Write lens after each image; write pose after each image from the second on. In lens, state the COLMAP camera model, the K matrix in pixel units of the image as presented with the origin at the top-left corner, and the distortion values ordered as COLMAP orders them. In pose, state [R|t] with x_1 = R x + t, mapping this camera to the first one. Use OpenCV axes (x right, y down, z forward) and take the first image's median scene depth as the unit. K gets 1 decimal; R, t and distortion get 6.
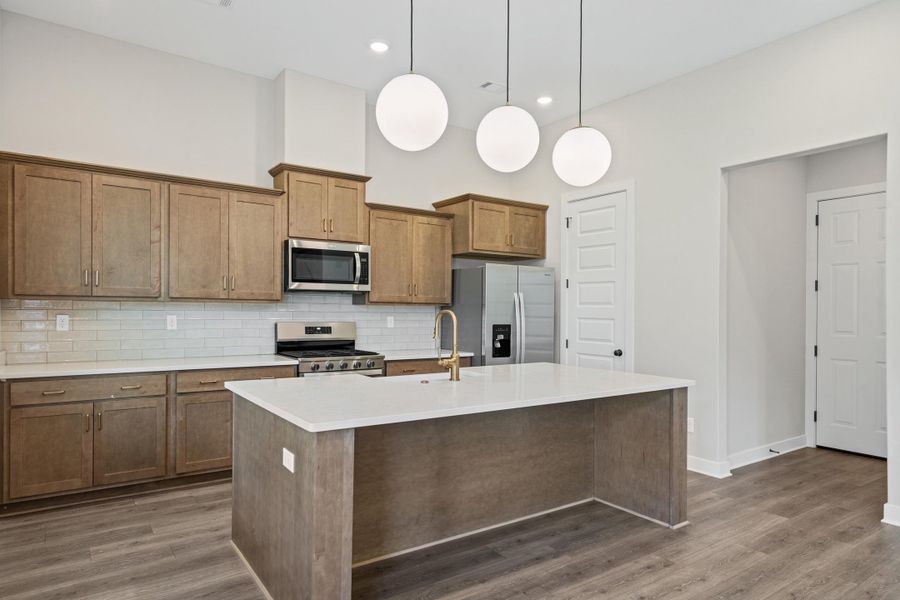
lens RADIAL K [[539.3, 0, 438.7], [0, 539.3, 302.4], [0, 0, 1]] dist [0.003067, 0.001069]
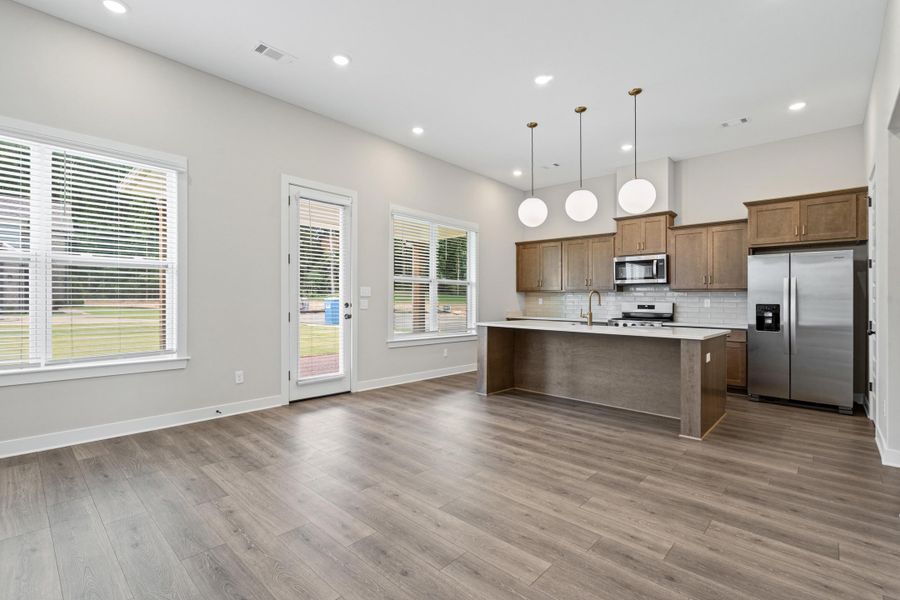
lens RADIAL K [[409.5, 0, 438.3], [0, 409.5, 292.1], [0, 0, 1]] dist [-0.000551, -0.000102]
pose [[0.200003, -0.032136, -0.979268, 1.002372], [-0.000638, 0.999457, -0.032929, 0.051446], [0.979795, 0.007211, 0.199874, 0.105588]]
